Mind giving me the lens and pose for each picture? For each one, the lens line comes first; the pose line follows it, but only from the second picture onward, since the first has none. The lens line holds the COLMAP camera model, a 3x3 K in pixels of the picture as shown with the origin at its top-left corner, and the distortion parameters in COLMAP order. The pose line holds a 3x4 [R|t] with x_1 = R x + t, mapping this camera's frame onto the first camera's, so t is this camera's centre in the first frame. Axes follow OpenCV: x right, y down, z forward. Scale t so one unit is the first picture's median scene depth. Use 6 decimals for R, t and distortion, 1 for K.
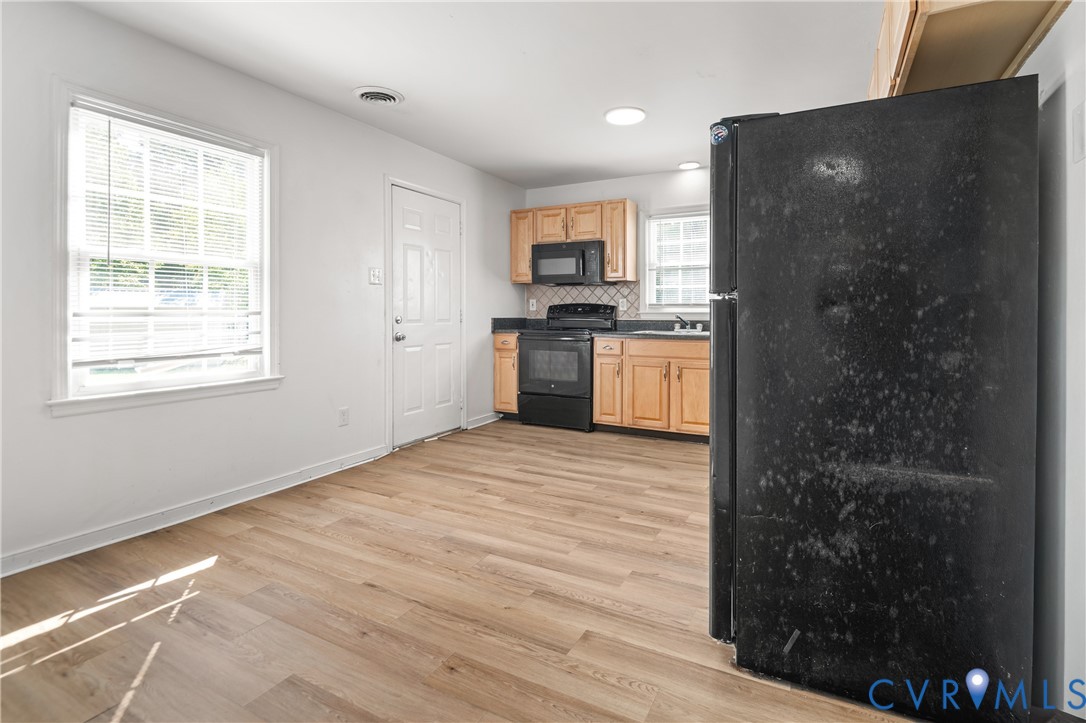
lens RADIAL K [[516.6, 0, 561.4], [0, 516.6, 315.3], [0, 0, 1]] dist [0.001940, -0.009573]
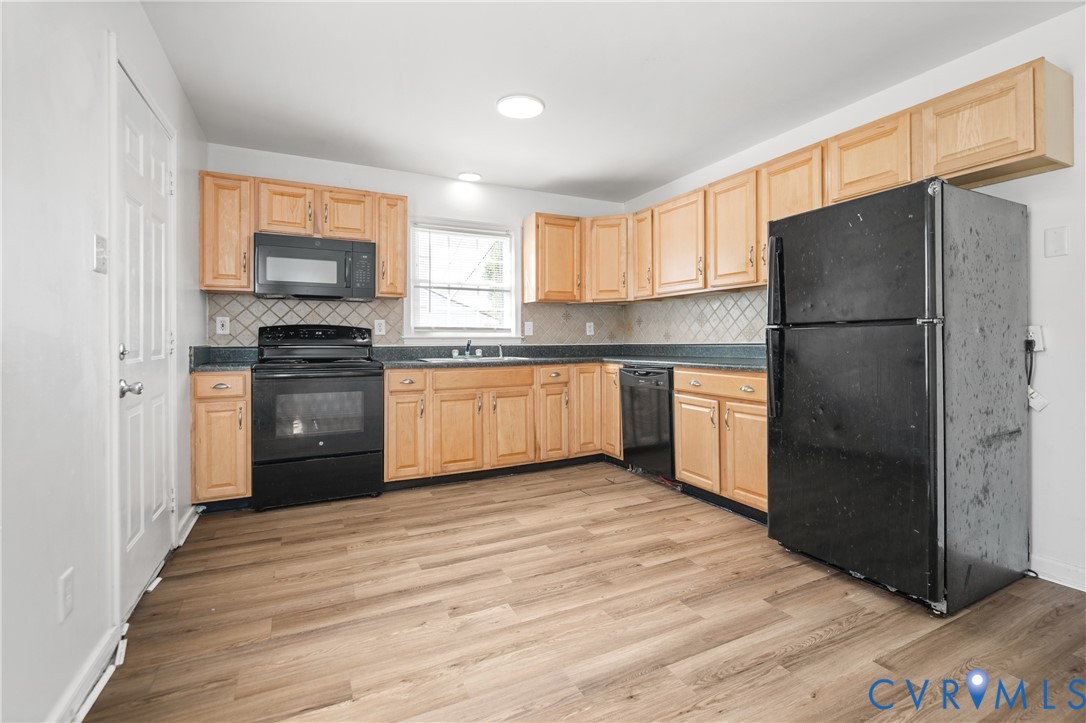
lens RADIAL K [[509.2, 0, 565.8], [0, 509.2, 339.2], [0, 0, 1]] dist [0.001403, -0.008260]
pose [[0.567593, -0.002030, 0.823307, -0.410437], [0.005635, 0.999983, -0.001419, 0.000298], [-0.823290, 0.005444, 0.567595, 0.358817]]
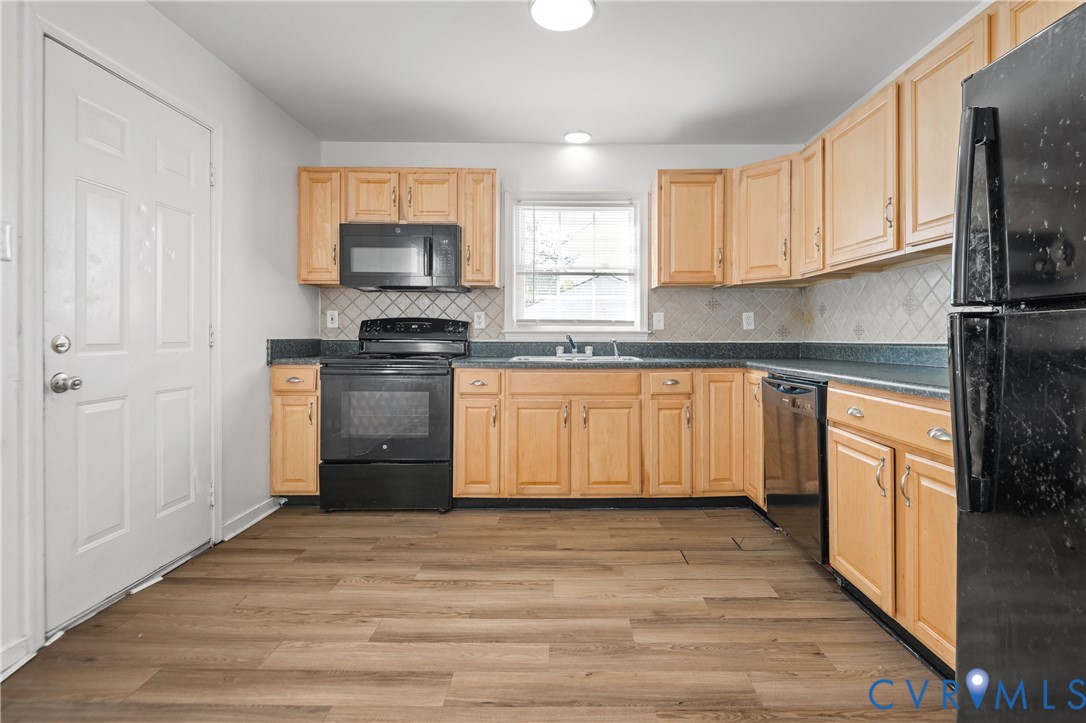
lens RADIAL K [[509.2, 0, 566.3], [0, 509.2, 333.1], [0, 0, 1]] dist [0.003210, -0.008761]
pose [[0.882022, 0.003399, 0.471197, -0.120580], [-0.001448, 0.999989, -0.004503, 0.000308], [-0.471207, 0.003289, 0.882017, 0.361230]]
